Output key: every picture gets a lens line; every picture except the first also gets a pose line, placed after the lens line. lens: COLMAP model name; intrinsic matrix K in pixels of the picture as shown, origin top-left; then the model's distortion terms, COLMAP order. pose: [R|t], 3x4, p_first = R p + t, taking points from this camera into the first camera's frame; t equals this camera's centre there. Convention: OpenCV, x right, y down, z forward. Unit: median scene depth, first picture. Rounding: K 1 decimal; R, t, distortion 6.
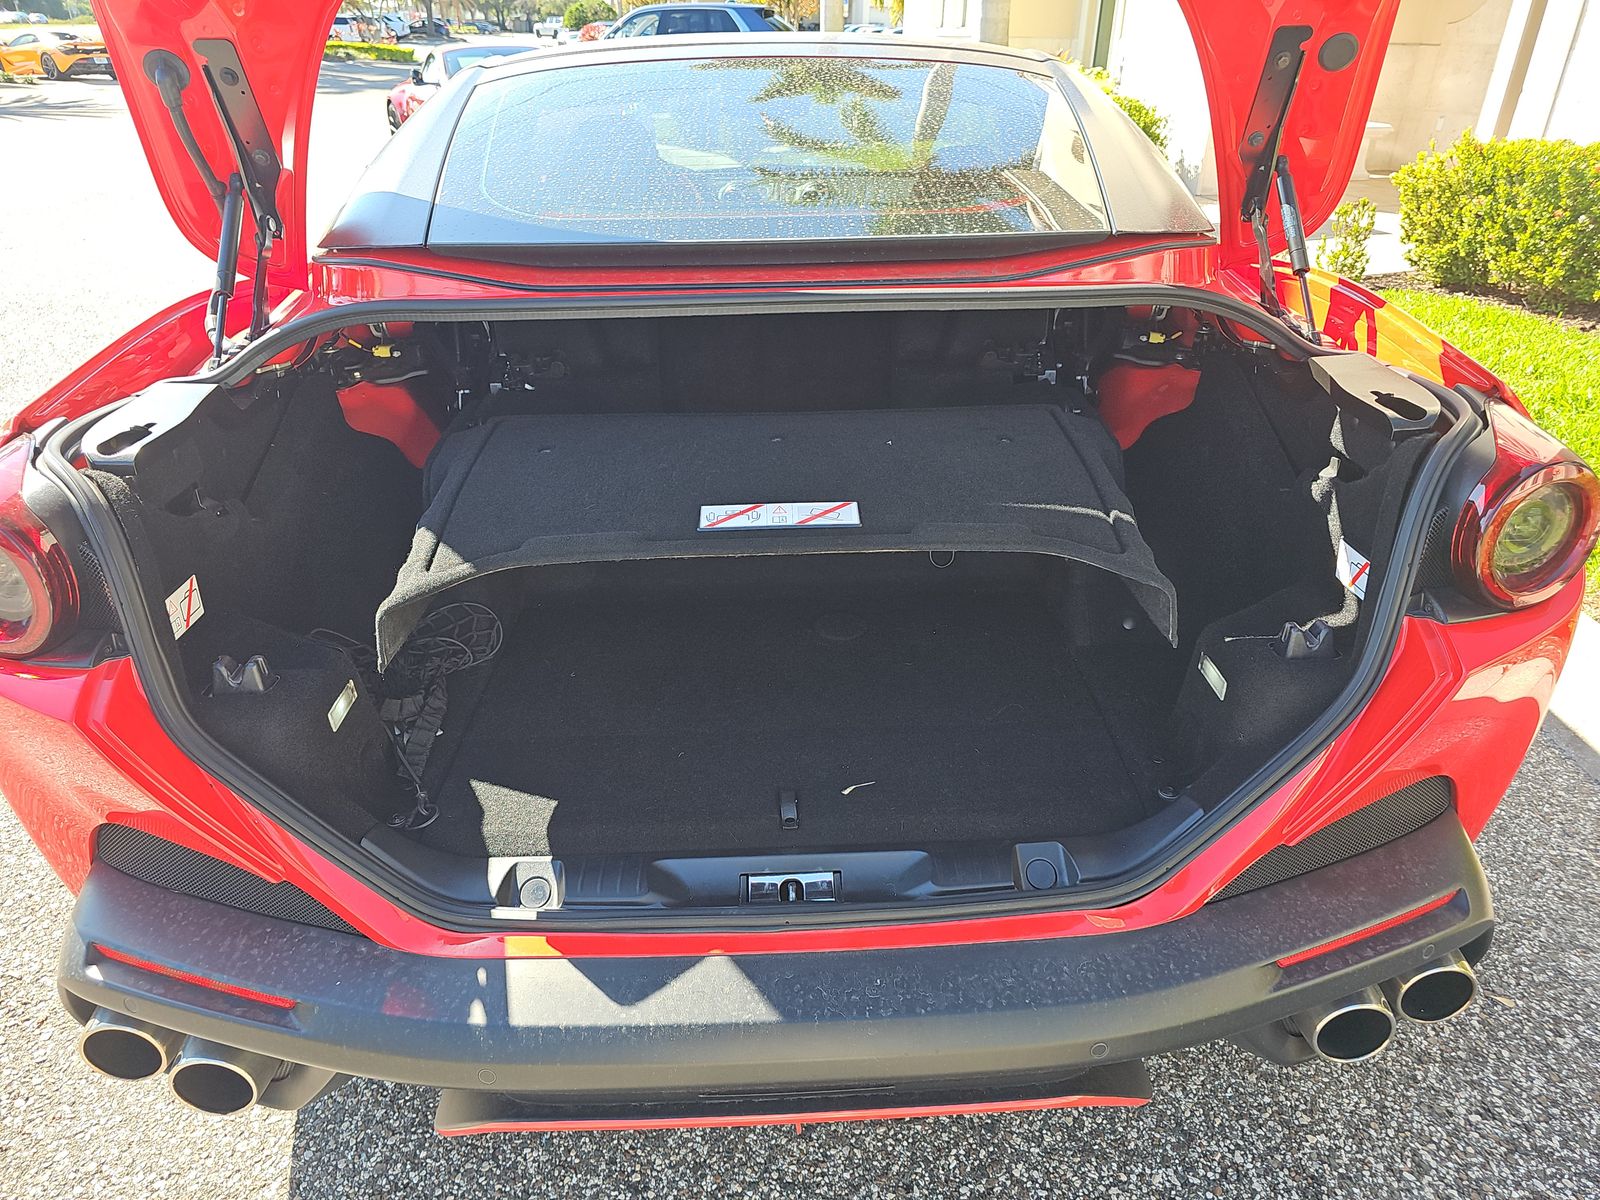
lens RADIAL K [[1085.9, 0, 791.9], [0, 1085.9, 630.2], [0, 0, 1]] dist [0.006946, -0.001459]
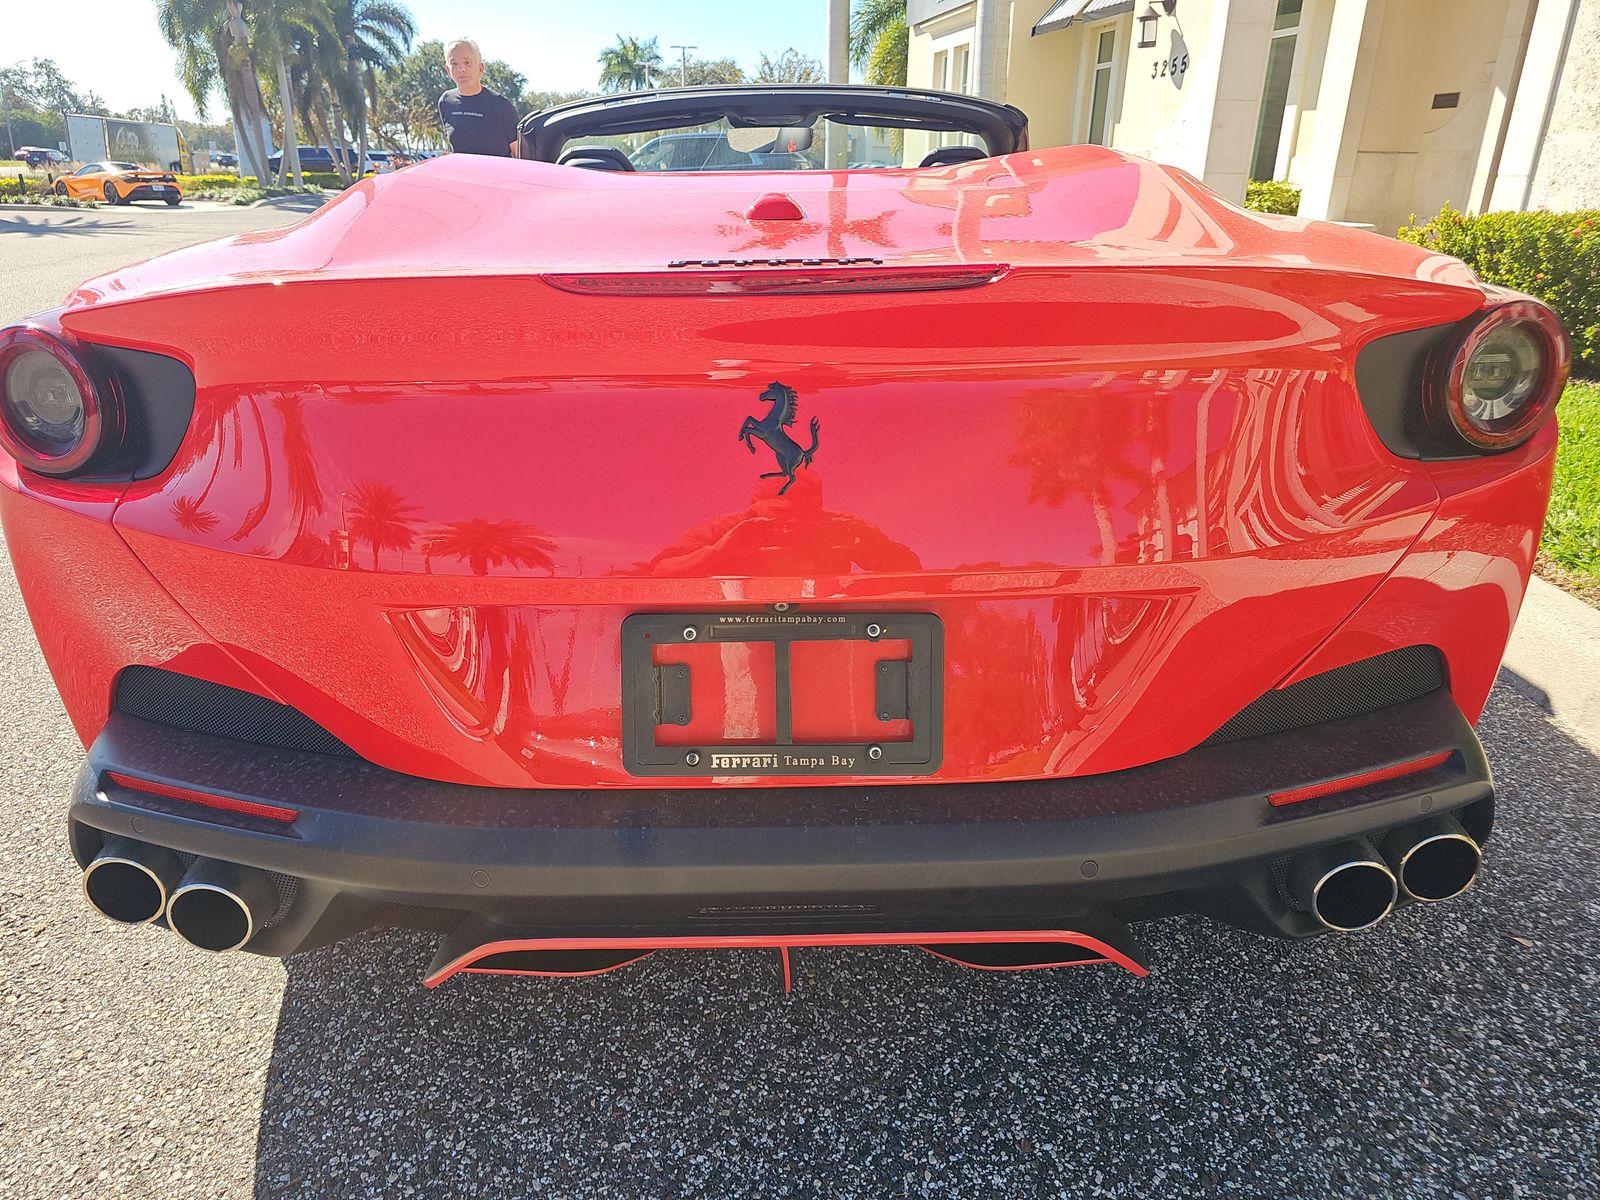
lens RADIAL K [[1088.7, 0, 757.6], [0, 1088.7, 603.1], [0, 0, 1]] dist [0.010834, -0.004542]
pose [[0.999384, 0.011450, -0.033168, 0.006625], [-0.015630, 0.991566, -0.128660, 0.203050], [0.031415, 0.129099, 0.991134, -0.023403]]
